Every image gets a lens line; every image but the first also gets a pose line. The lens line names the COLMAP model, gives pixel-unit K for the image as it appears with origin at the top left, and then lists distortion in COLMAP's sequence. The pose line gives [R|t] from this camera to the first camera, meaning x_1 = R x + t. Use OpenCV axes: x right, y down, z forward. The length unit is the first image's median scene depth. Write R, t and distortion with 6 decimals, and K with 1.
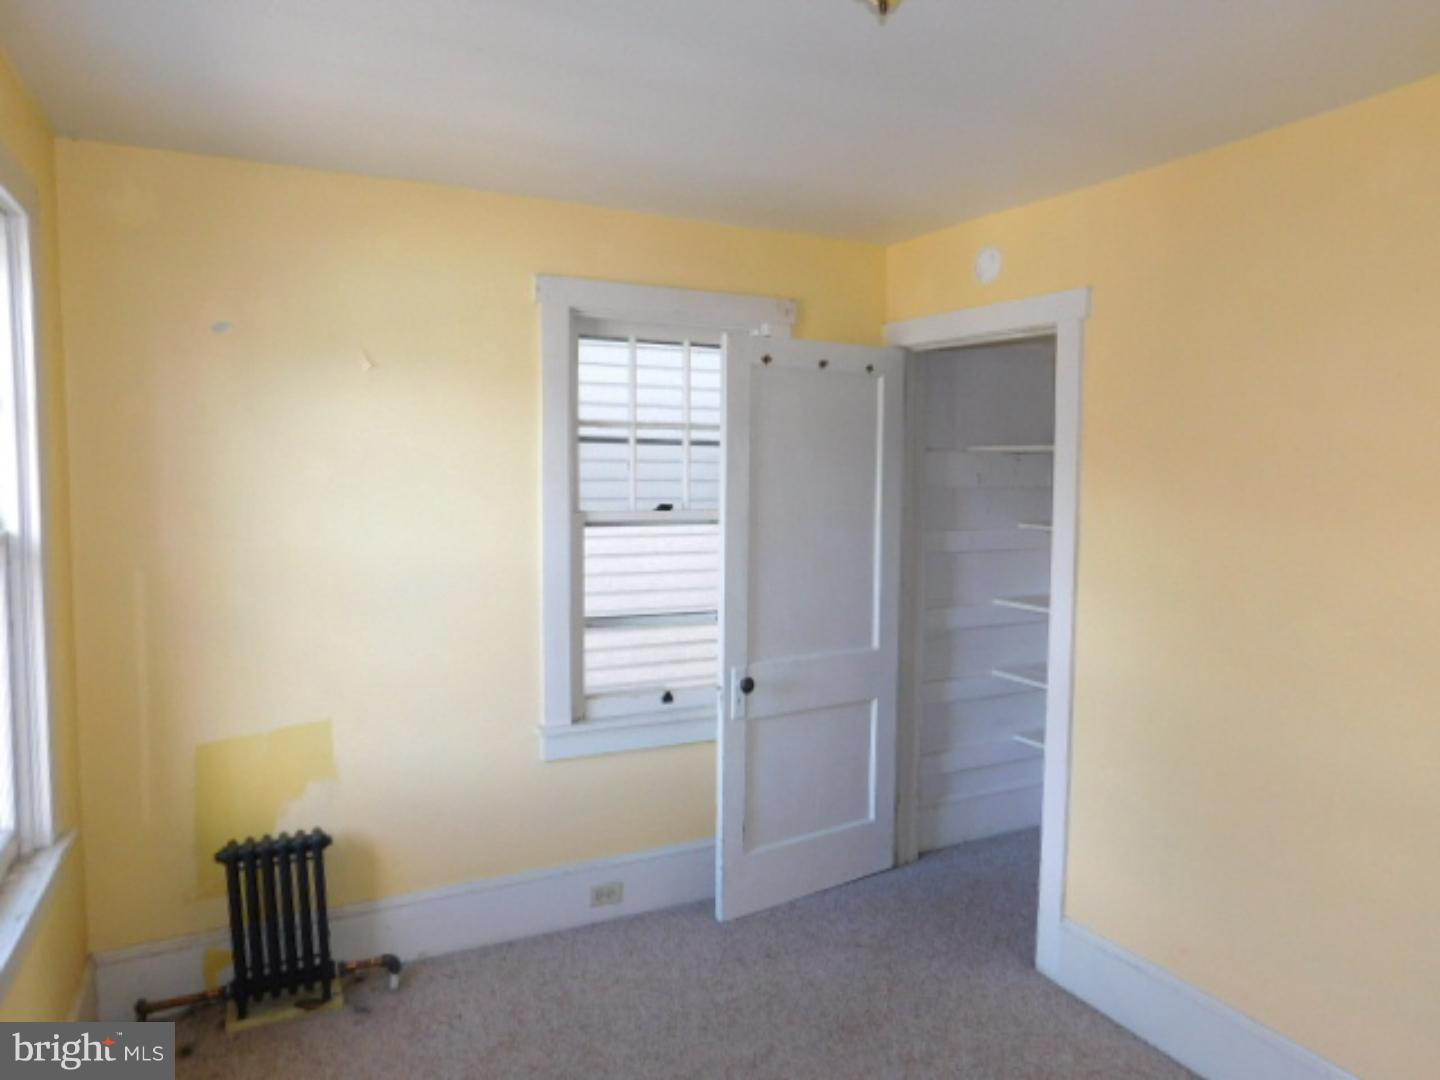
lens RADIAL K [[947.6, 0, 720.0], [0, 947.6, 540.0], [0, 0, 1]] dist [-0.080440, 0.063856]
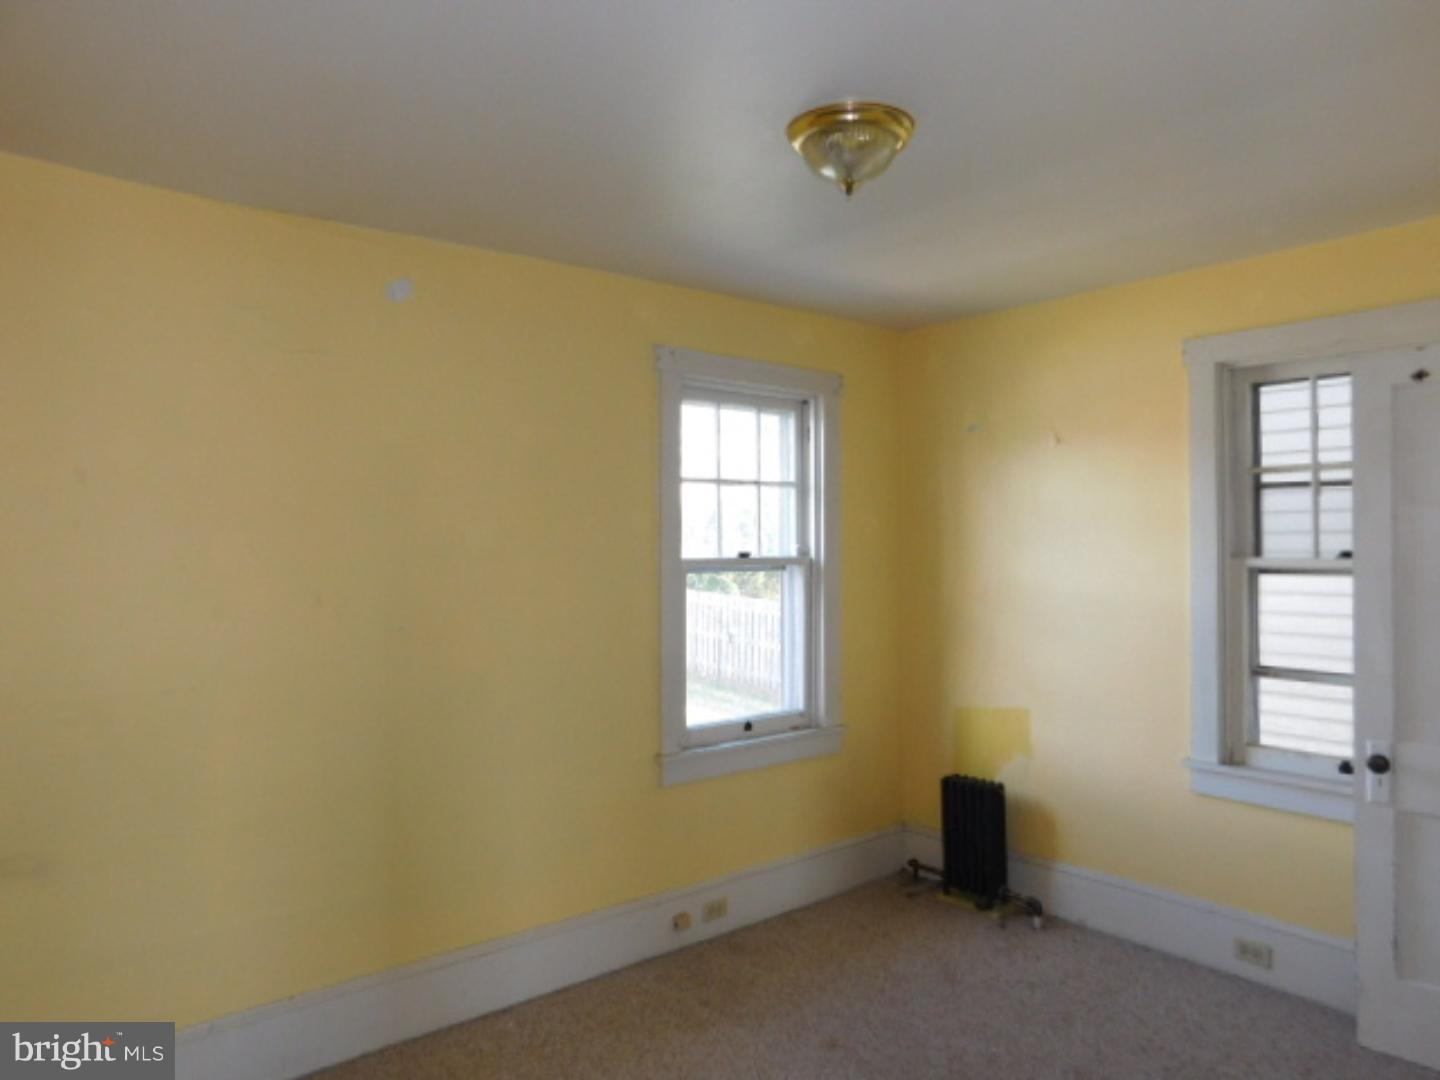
lens RADIAL K [[947.6, 0, 720.0], [0, 947.6, 540.0], [0, 0, 1]] dist [-0.080440, 0.063856]
pose [[0.220399, -0.010914, -0.975349, 0.713619], [-0.059017, 0.997956, -0.024503, 0.009309], [0.973623, 0.062963, 0.219305, 0.236258]]
